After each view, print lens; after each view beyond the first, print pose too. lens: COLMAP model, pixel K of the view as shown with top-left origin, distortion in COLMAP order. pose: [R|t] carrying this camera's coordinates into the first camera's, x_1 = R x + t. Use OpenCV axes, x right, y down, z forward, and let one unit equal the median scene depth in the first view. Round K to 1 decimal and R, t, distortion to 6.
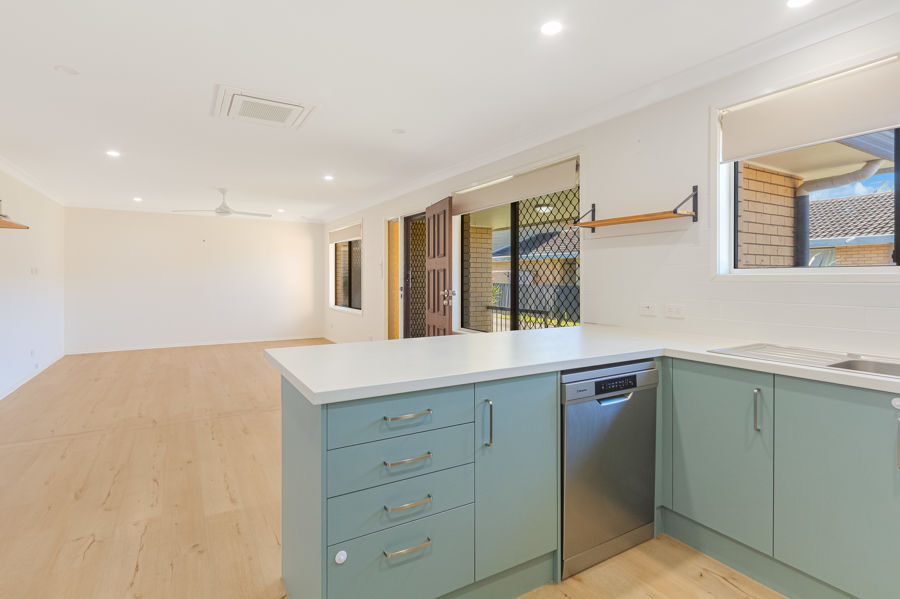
lens RADIAL K [[444.5, 0, 446.7], [0, 444.5, 294.5], [0, 0, 1]] dist [0.003851, 0.000924]
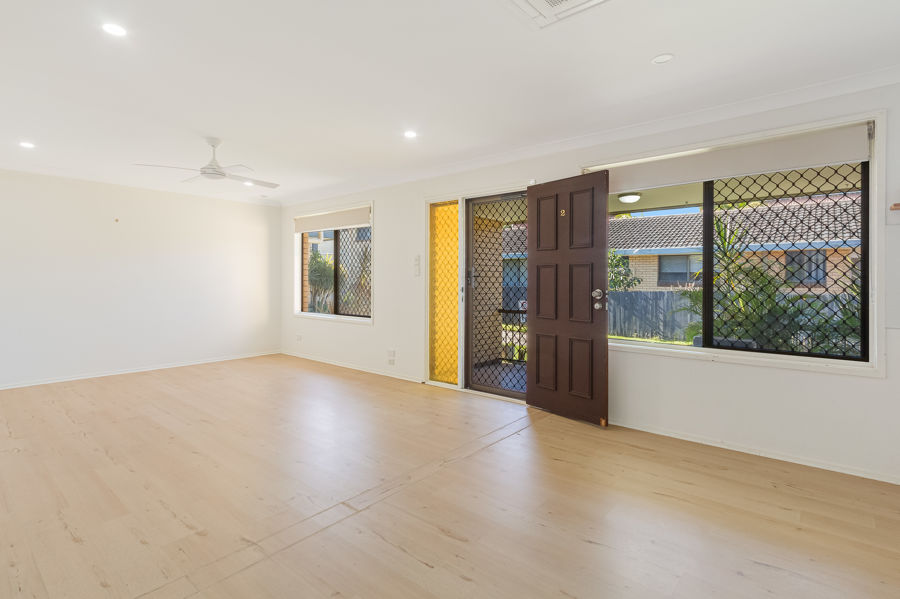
lens RADIAL K [[444.5, 0, 451.9], [0, 444.5, 294.2], [0, 0, 1]] dist [0.003851, 0.000924]
pose [[0.950431, -0.003733, 0.310914, -0.330945], [0.005871, 0.999965, -0.005943, -0.000733], [-0.310881, 0.007474, 0.950420, 0.236290]]
